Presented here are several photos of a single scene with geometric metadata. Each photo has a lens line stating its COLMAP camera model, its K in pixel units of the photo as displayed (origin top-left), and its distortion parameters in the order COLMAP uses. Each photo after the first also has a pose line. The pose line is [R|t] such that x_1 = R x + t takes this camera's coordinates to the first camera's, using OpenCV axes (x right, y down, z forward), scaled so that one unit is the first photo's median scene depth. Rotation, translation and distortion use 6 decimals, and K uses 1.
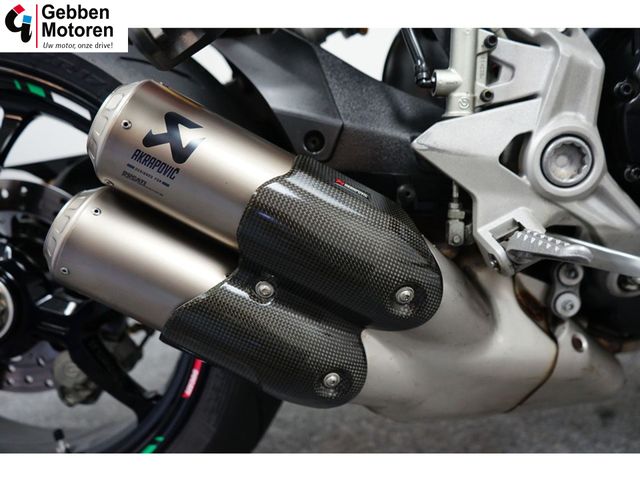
lens RADIAL K [[524.4, 0, 320.0], [0, 524.4, 240.0], [0, 0, 1]] dist [-0.002891, 0.004295]
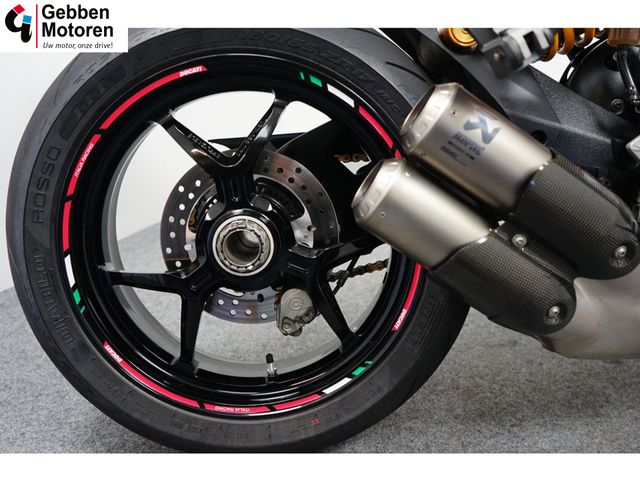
lens RADIAL K [[524.4, 0, 320.0], [0, 524.4, 240.0], [0, 0, 1]] dist [-0.002891, 0.004295]
pose [[0.995927, 0.080588, 0.040438, -0.578473], [-0.079944, 0.996649, -0.017321, 0.134535], [-0.041698, 0.014018, 0.999032, -0.306859]]
